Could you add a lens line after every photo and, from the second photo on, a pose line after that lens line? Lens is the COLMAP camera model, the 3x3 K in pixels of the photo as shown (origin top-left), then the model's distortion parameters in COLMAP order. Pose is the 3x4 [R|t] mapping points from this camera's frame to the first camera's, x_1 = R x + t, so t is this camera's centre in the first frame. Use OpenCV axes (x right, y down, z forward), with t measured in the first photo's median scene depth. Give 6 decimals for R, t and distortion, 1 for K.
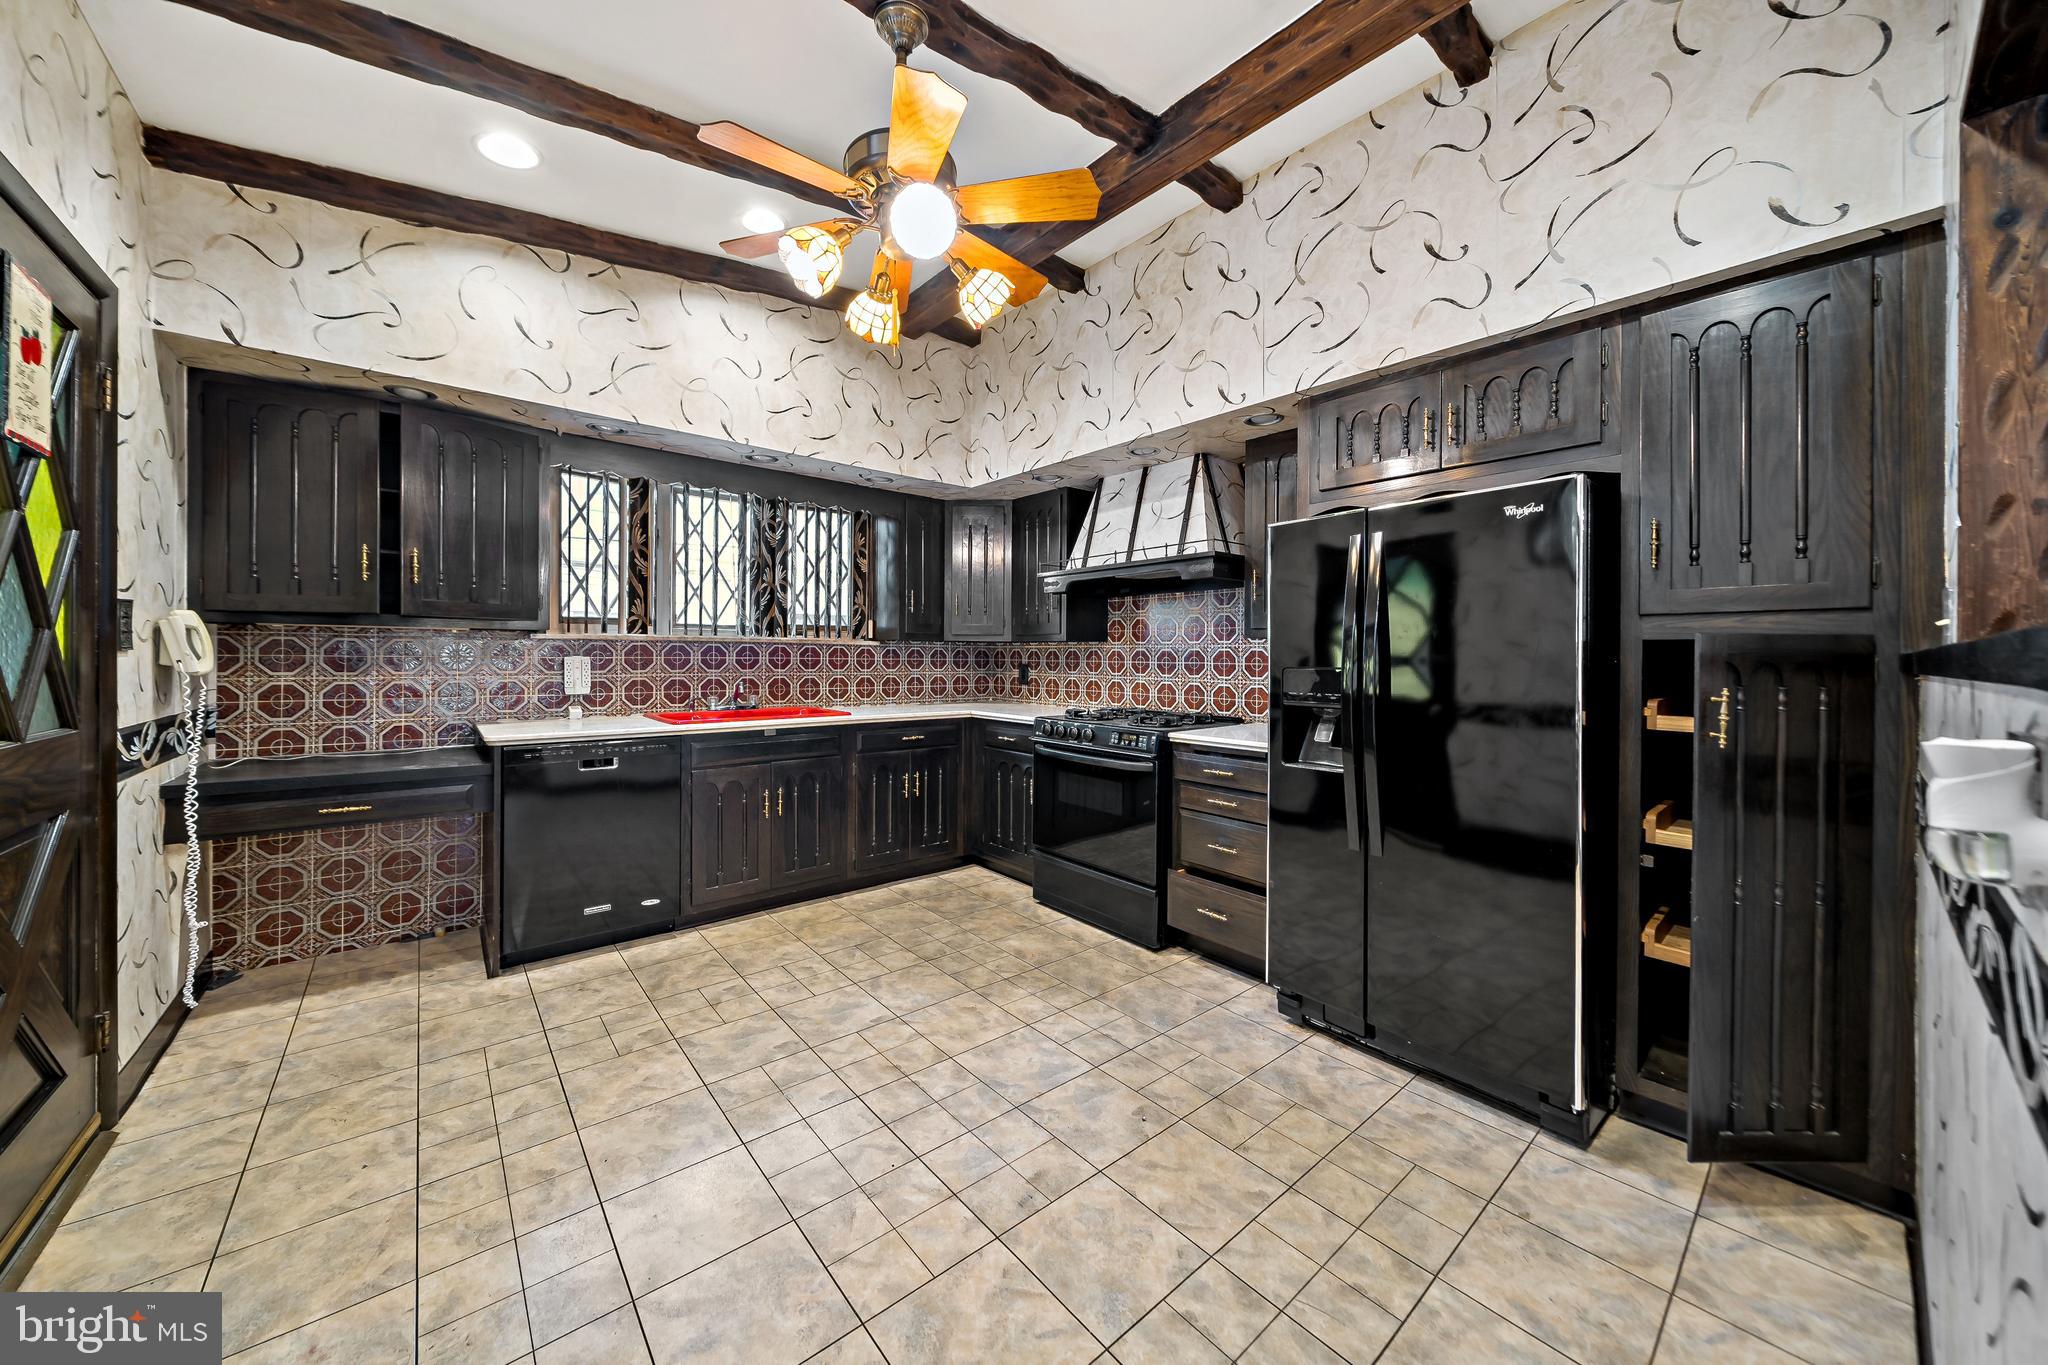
lens RADIAL K [[707.2, 0, 1017.3], [0, 707.2, 672.4], [0, 0, 1]] dist [-0.002229, 0.000740]
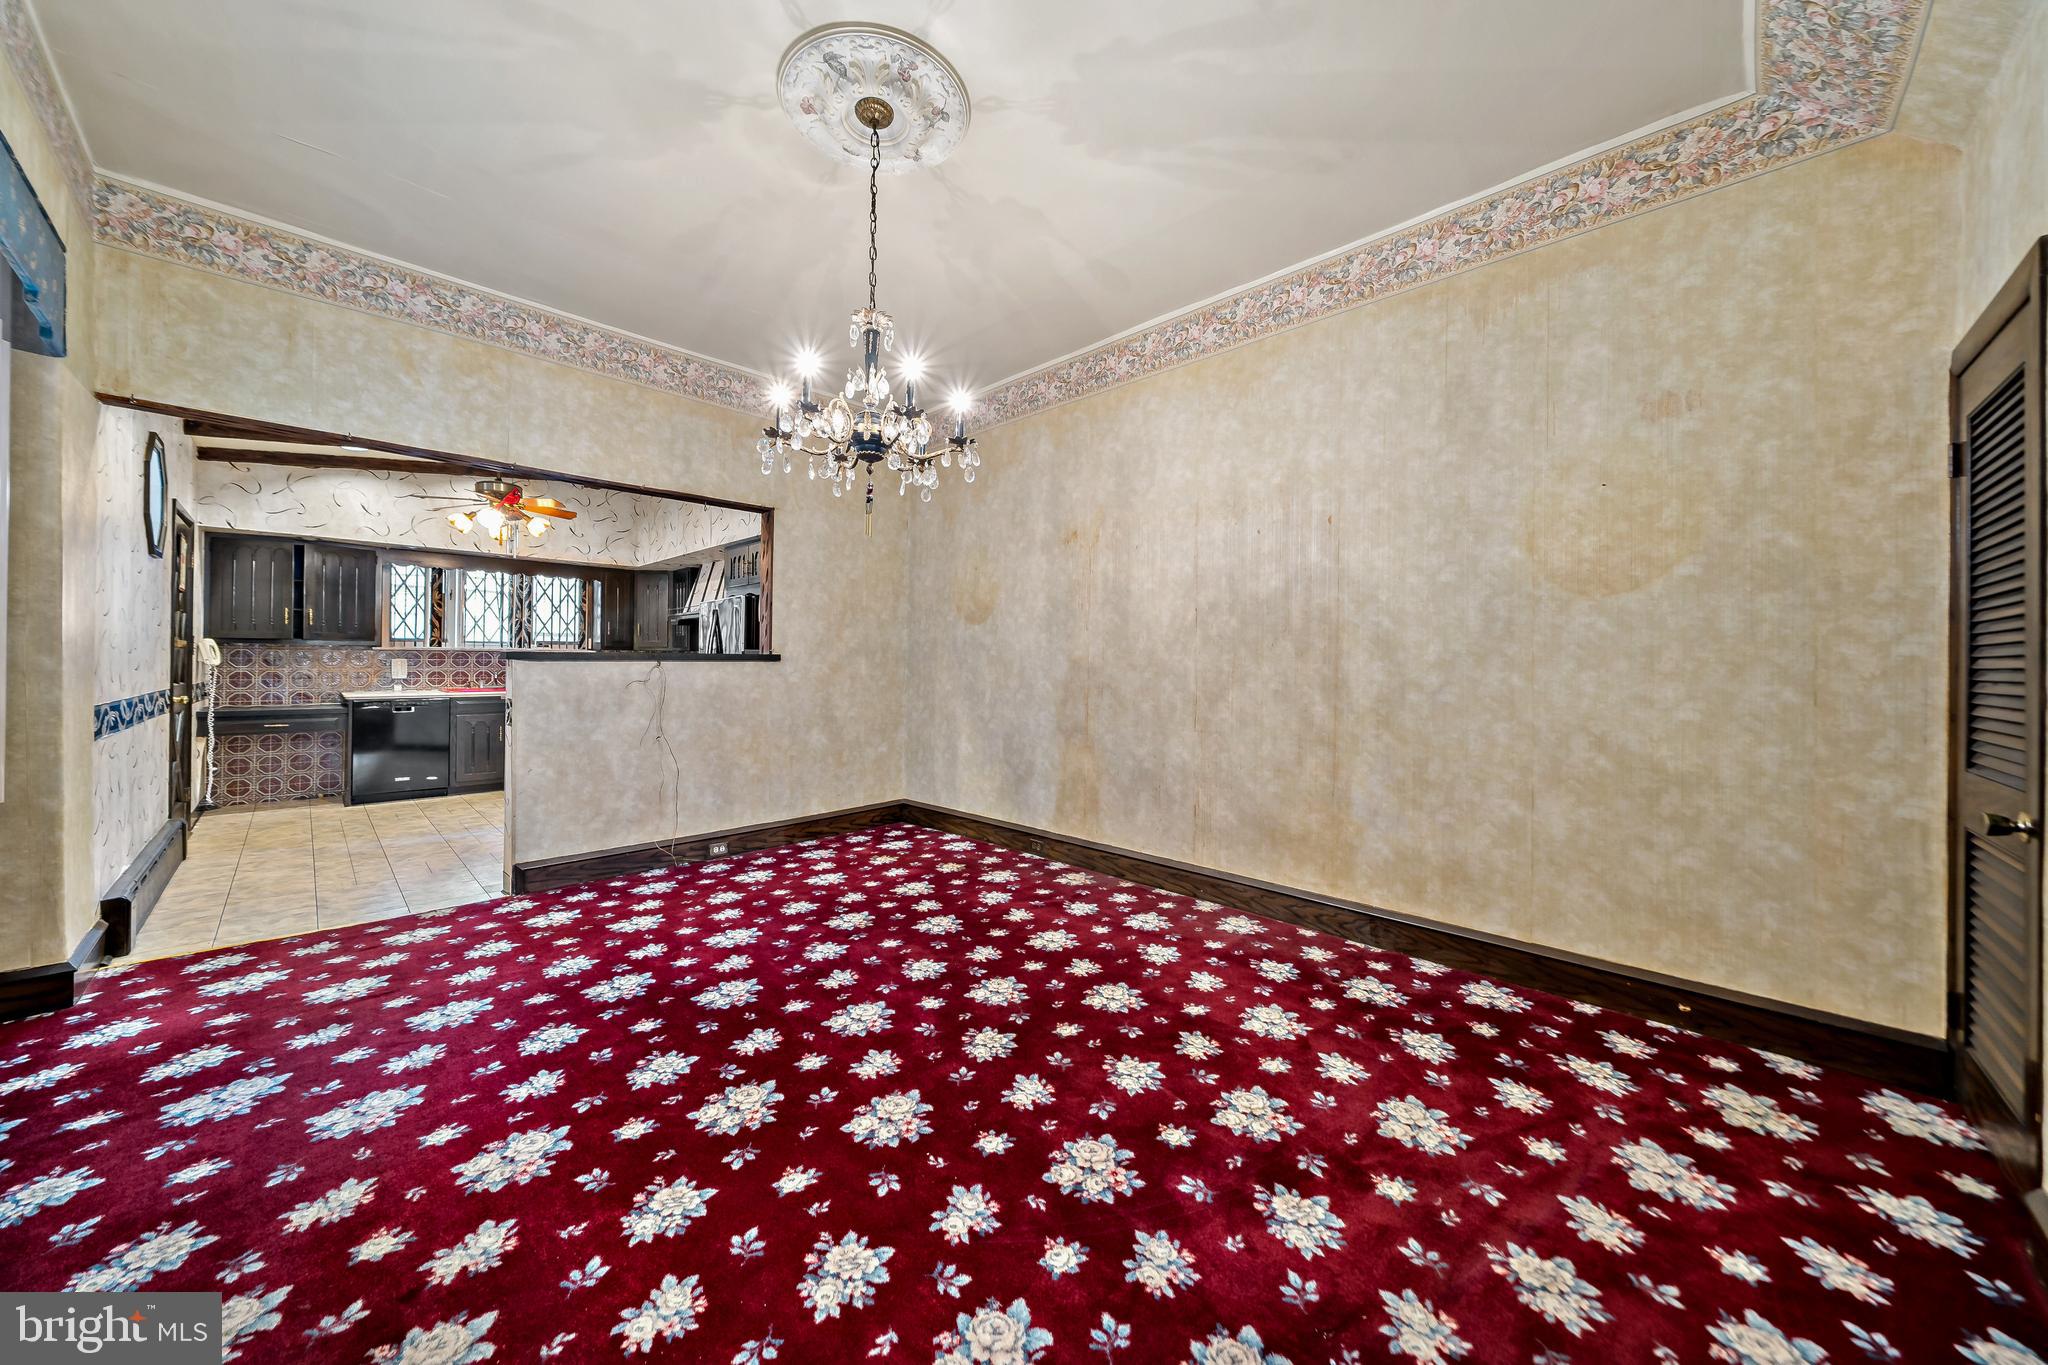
lens RADIAL K [[707.2, 0, 1016.9], [0, 707.2, 667.3], [0, 0, 1]] dist [-0.002229, 0.000740]
pose [[0.995896, -0.001365, 0.090498, 0.896008], [0.002756, 0.999880, -0.015248, 0.035438], [-0.090467, 0.015435, 0.995780, -1.091330]]
